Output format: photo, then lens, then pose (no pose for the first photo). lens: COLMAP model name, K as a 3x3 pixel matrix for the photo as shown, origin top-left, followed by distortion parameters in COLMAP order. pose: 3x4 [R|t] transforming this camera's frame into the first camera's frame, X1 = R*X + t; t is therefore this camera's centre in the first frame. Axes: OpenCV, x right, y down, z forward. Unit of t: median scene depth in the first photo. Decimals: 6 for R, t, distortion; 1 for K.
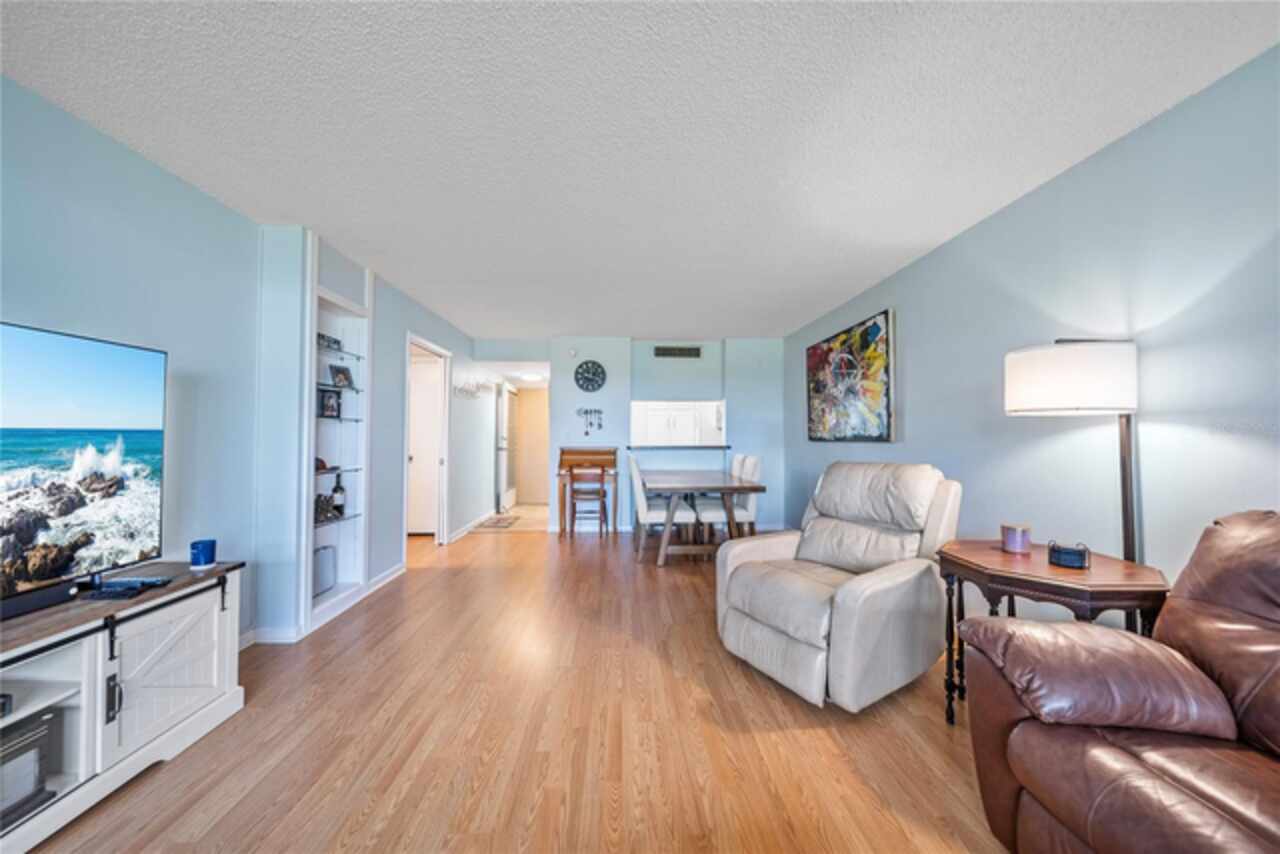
lens RADIAL K [[458.6, 0, 628.3], [0, 458.6, 424.7], [0, 0, 1]] dist [-0.001890, -0.001406]
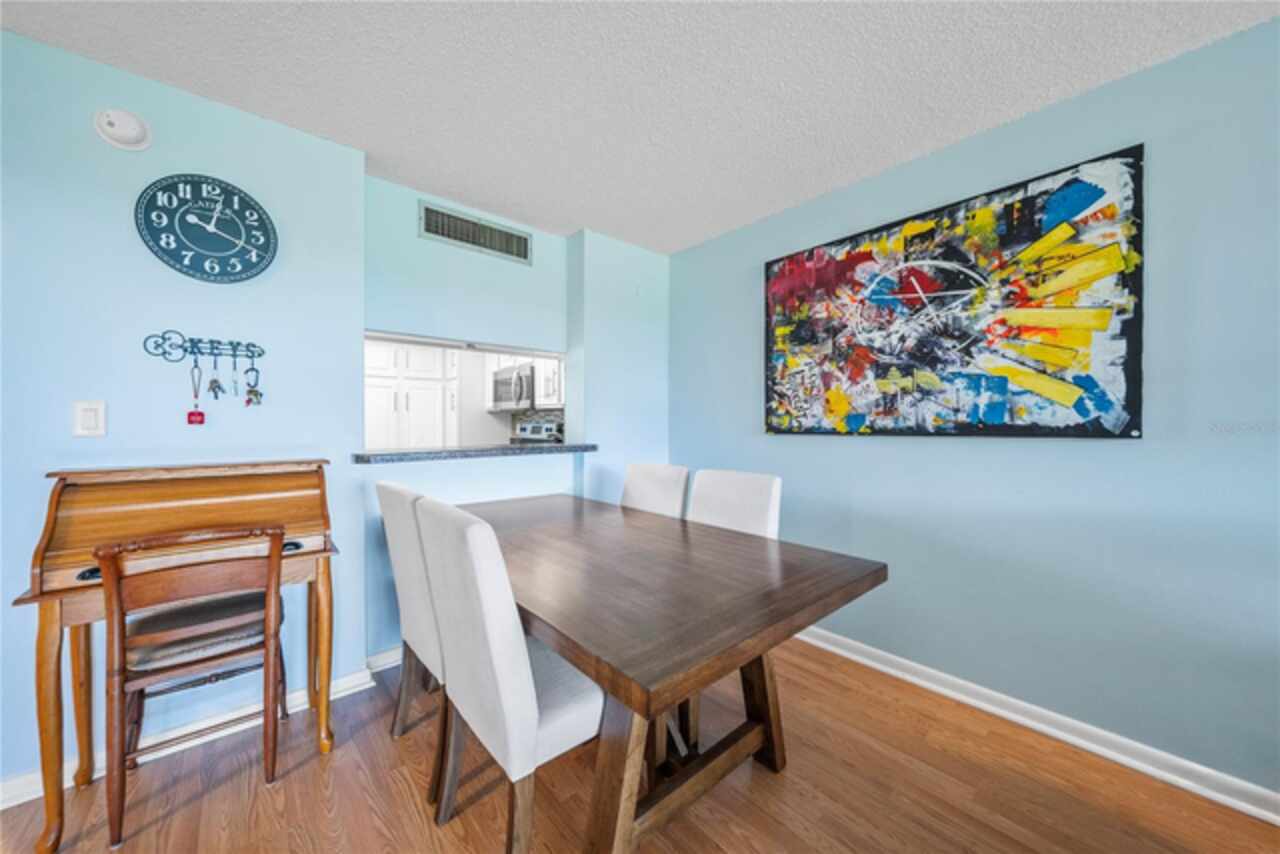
lens RADIAL K [[458.6, 0, 646.3], [0, 458.6, 424.6], [0, 0, 1]] dist [-0.001890, -0.001406]
pose [[0.766135, -0.002457, 0.642674, -0.075818], [-0.014890, 0.999656, 0.021572, 0.016995], [-0.642507, -0.026096, 0.765836, 0.770473]]
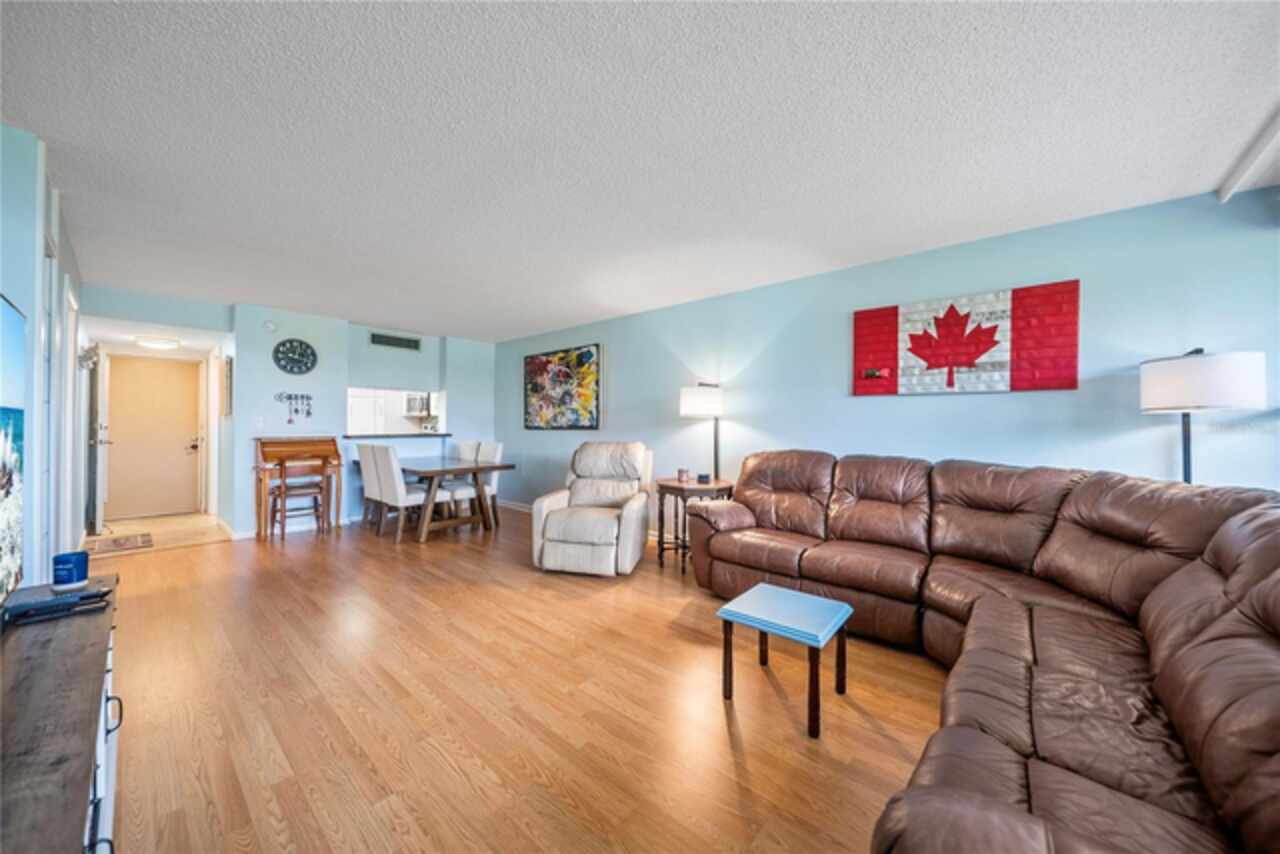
lens RADIAL K [[458.6, 0, 646.5], [0, 458.6, 425.7], [0, 0, 1]] dist [-0.001890, -0.001406]
pose [[0.673431, 0.002233, 0.739246, -0.372982], [-0.022875, 0.999580, 0.017818, -0.005462], [-0.738896, -0.028910, 0.673199, -0.132358]]
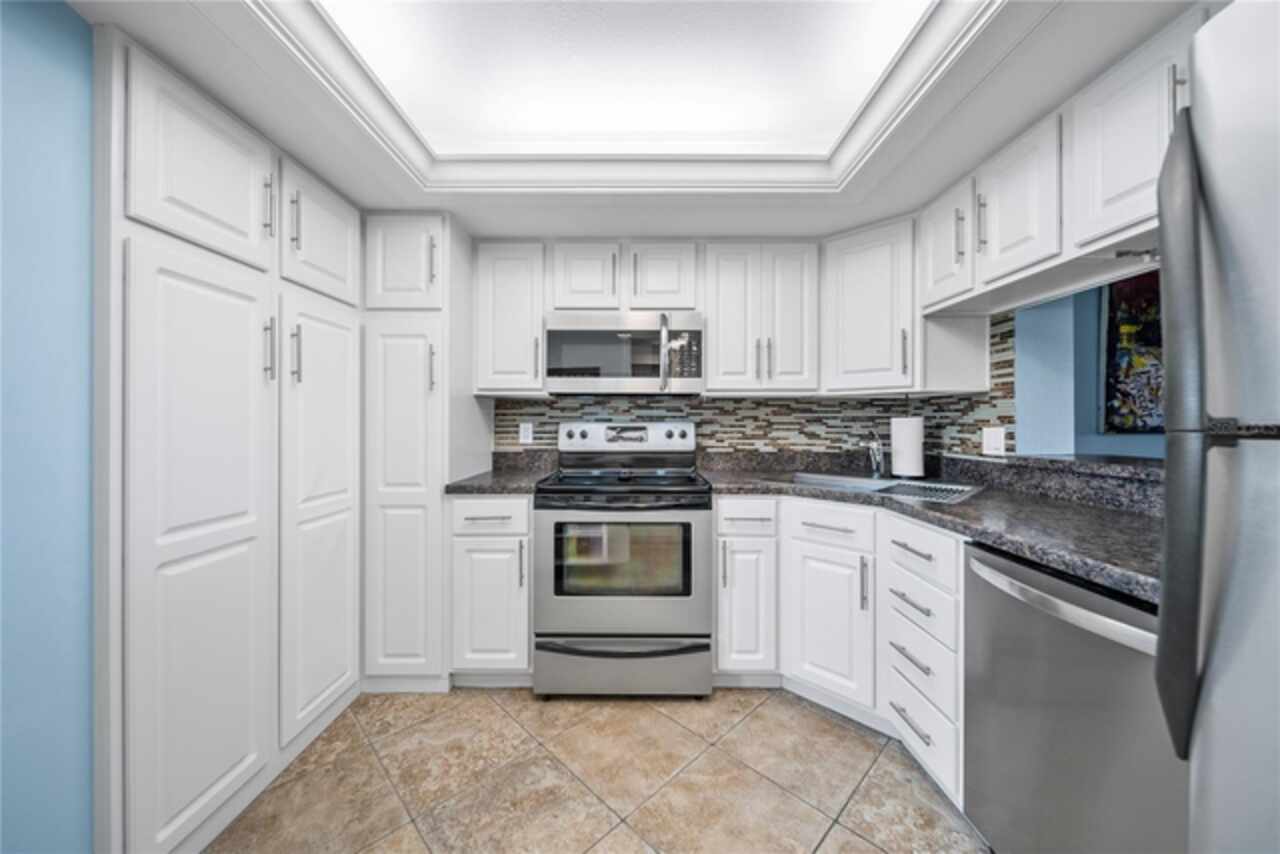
lens RADIAL K [[458.6, 0, 636.6], [0, 458.6, 426.9], [0, 0, 1]] dist [-0.001890, -0.001406]
pose [[0.031612, -0.000450, 0.999500, -0.164724], [-0.023372, 0.999726, 0.001189, 0.045536], [-0.999227, -0.023398, 0.031593, 1.737051]]
